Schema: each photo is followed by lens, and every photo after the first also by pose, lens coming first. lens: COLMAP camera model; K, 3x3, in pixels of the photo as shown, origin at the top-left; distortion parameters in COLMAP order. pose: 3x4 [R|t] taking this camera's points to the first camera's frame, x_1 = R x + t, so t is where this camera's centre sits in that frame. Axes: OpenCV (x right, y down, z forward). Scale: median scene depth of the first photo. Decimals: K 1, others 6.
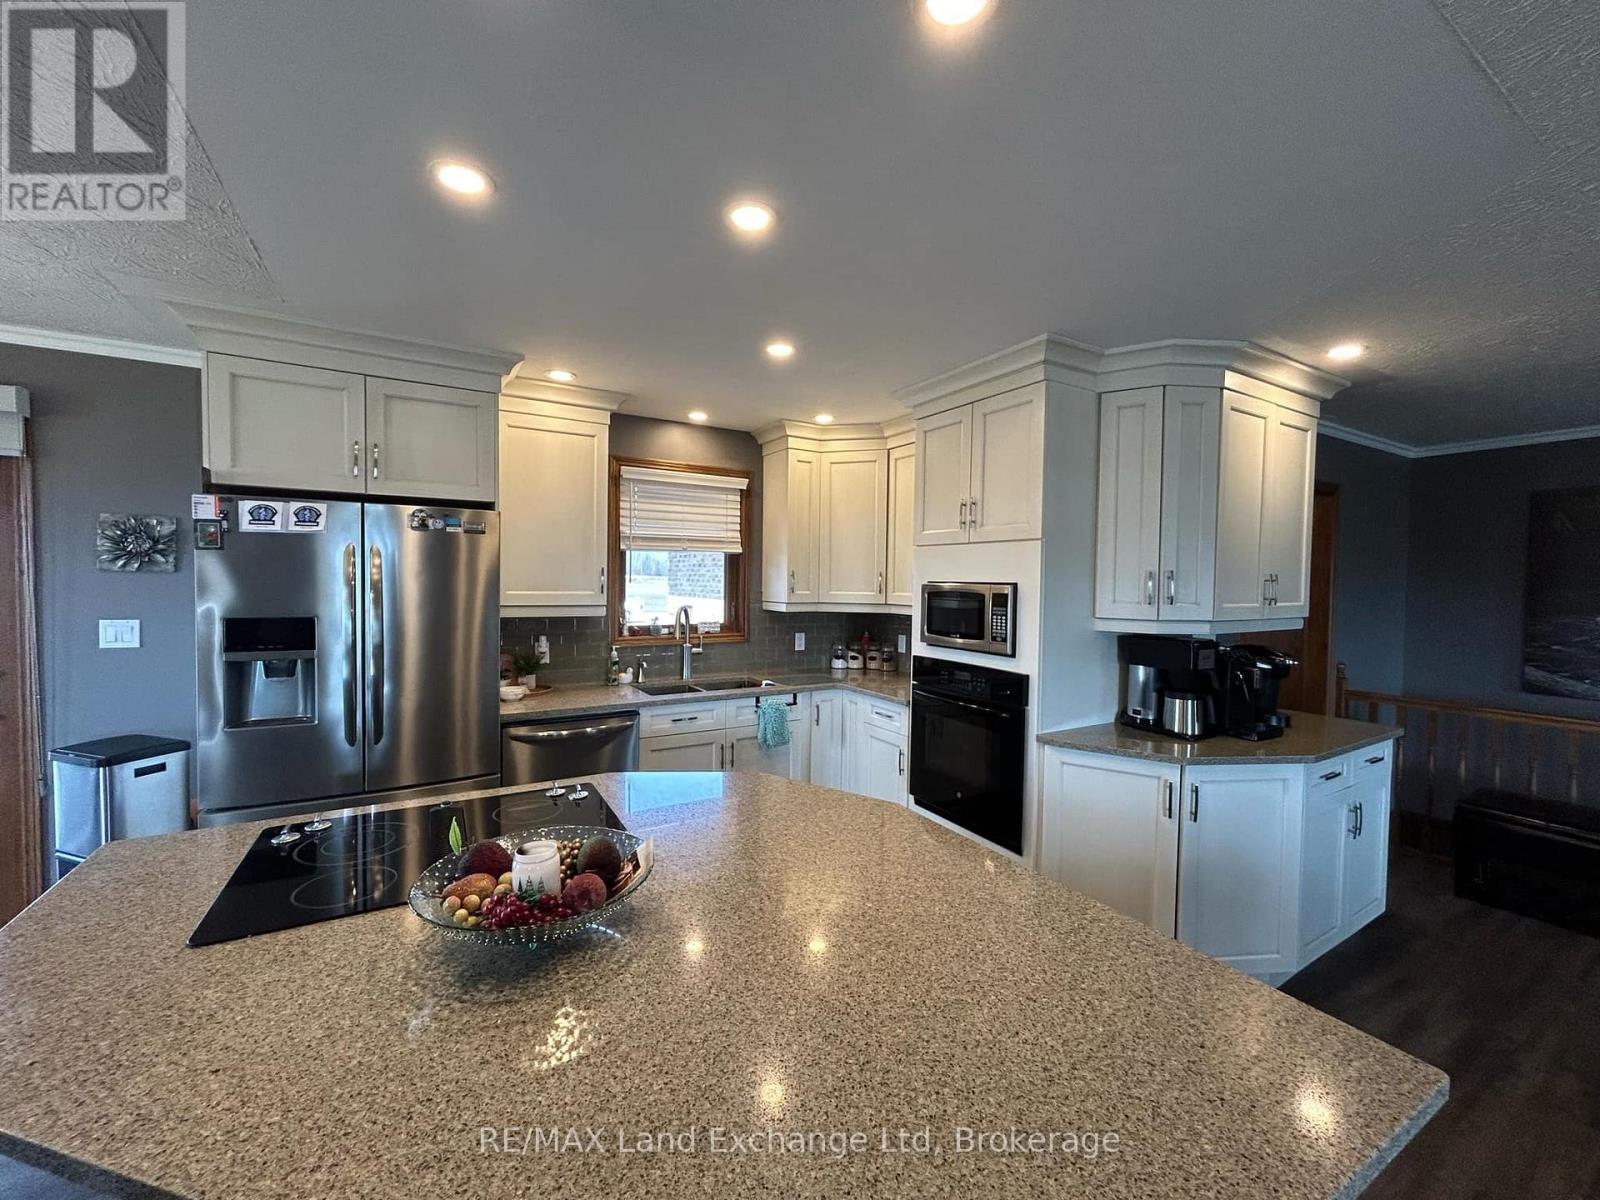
lens RADIAL K [[647.6, 0, 801.2], [0, 647.6, 592.5], [0, 0, 1]] dist [0.003258, -0.000001]
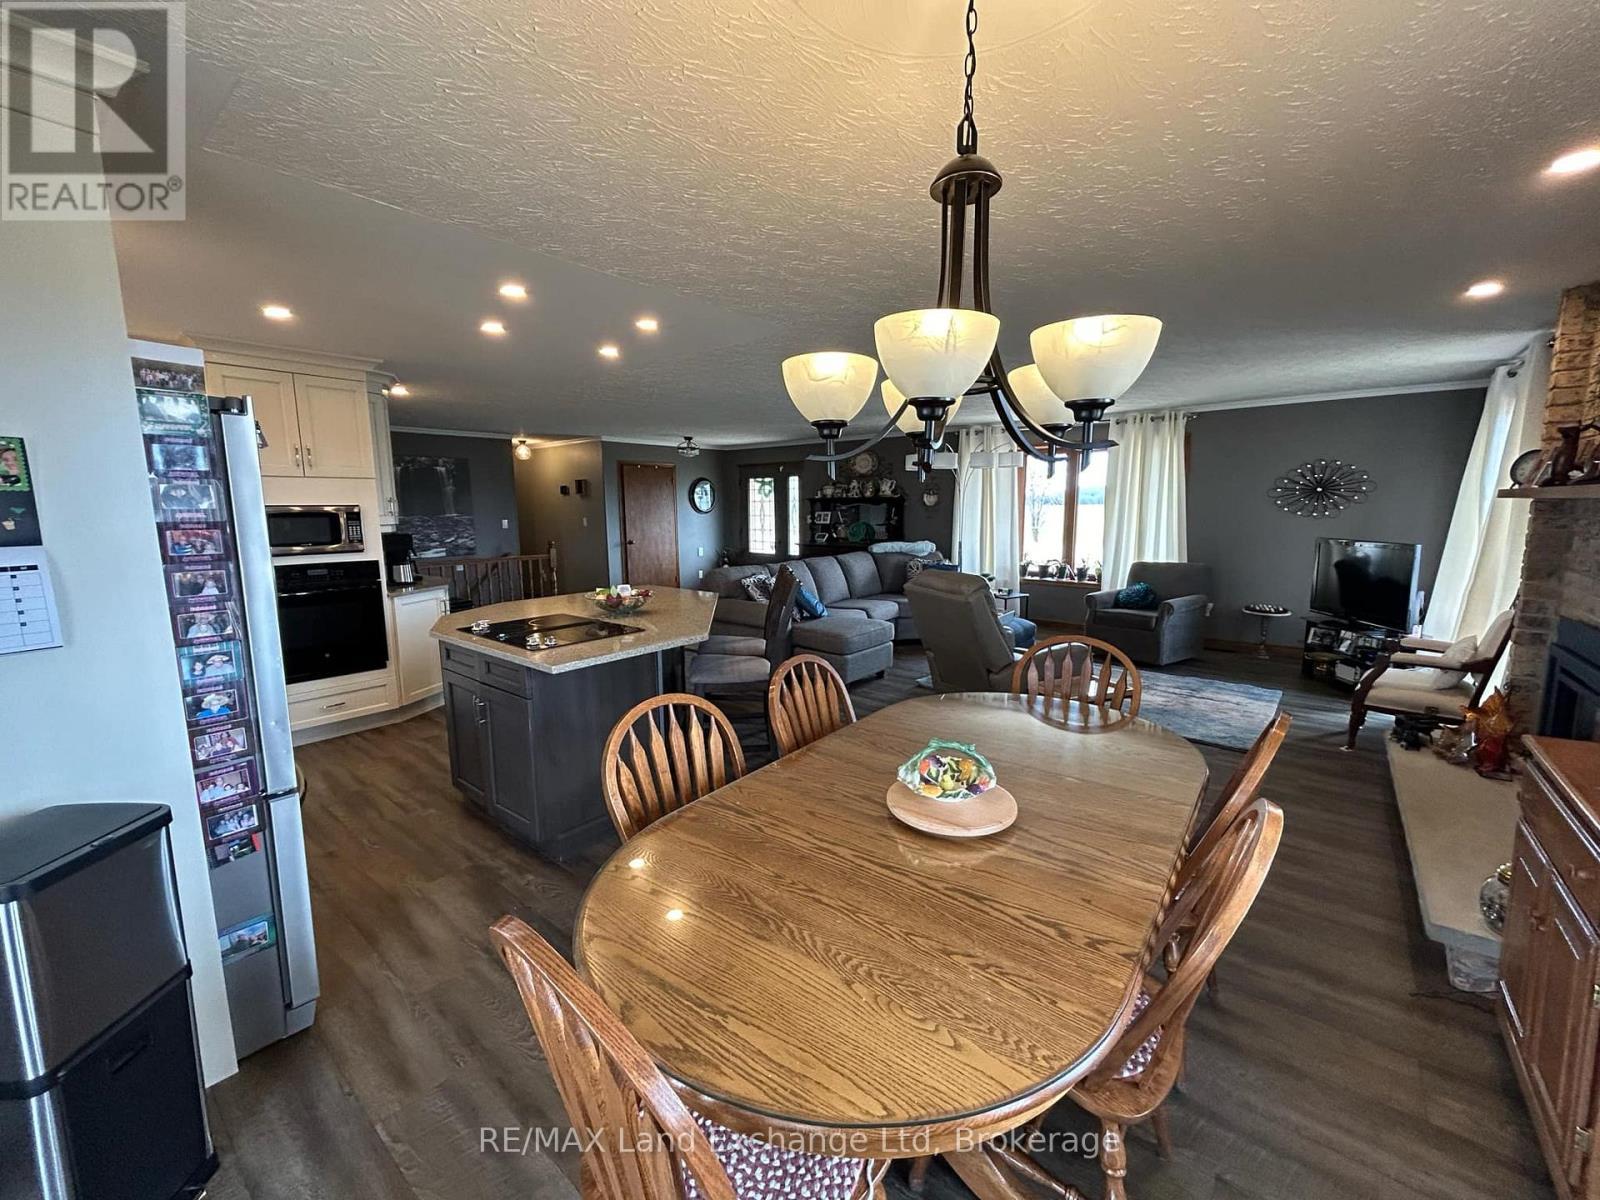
lens RADIAL K [[647.6, 0, 798.9], [0, 647.6, 591.3], [0, 0, 1]] dist [0.003258, -0.000001]
pose [[-0.370130, -0.129716, 0.919879, -1.138221], [0.027579, 0.988233, 0.150451, -0.009375], [-0.928570, 0.081056, -0.362197, 0.462728]]
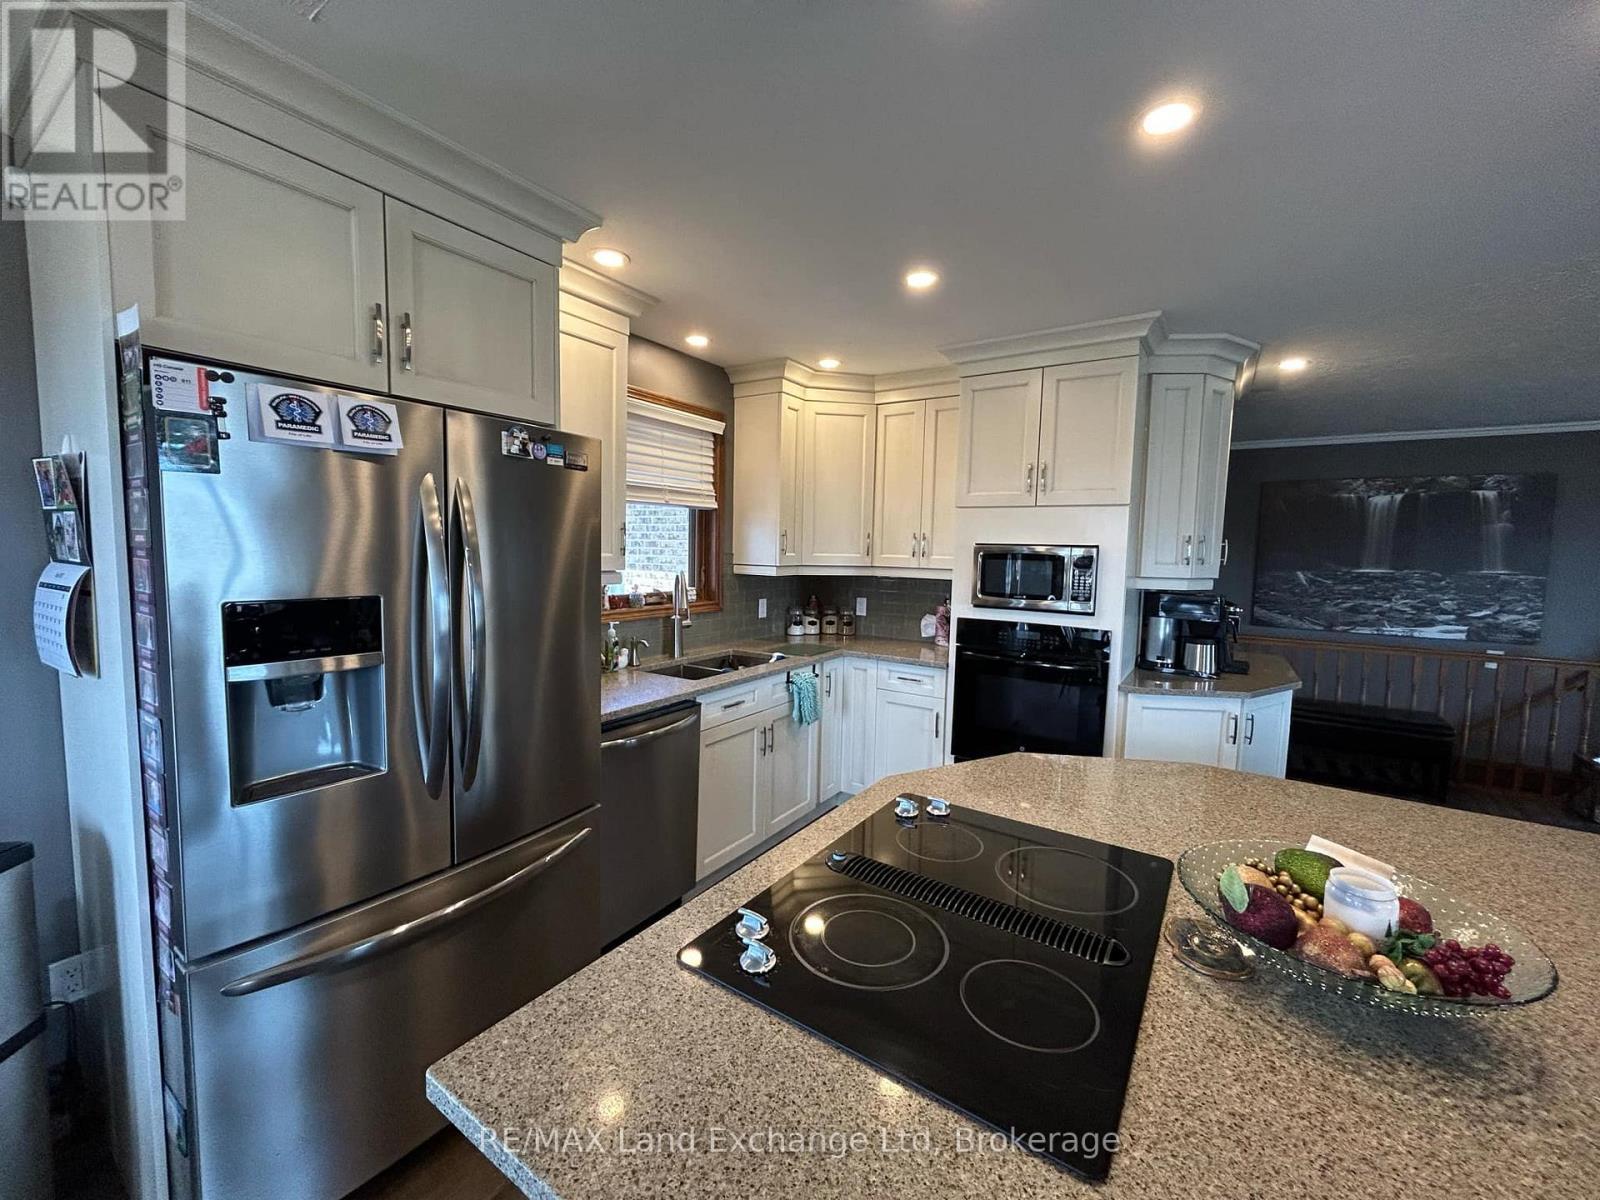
lens RADIAL K [[647.6, 0, 799.6], [0, 647.6, 594.5], [0, 0, 1]] dist [0.003258, -0.000001]
pose [[0.897881, -0.026329, 0.439451, -0.441265], [-0.001074, 0.998076, 0.061993, -0.000252], [-0.440238, -0.056134, 0.896125, 0.196073]]
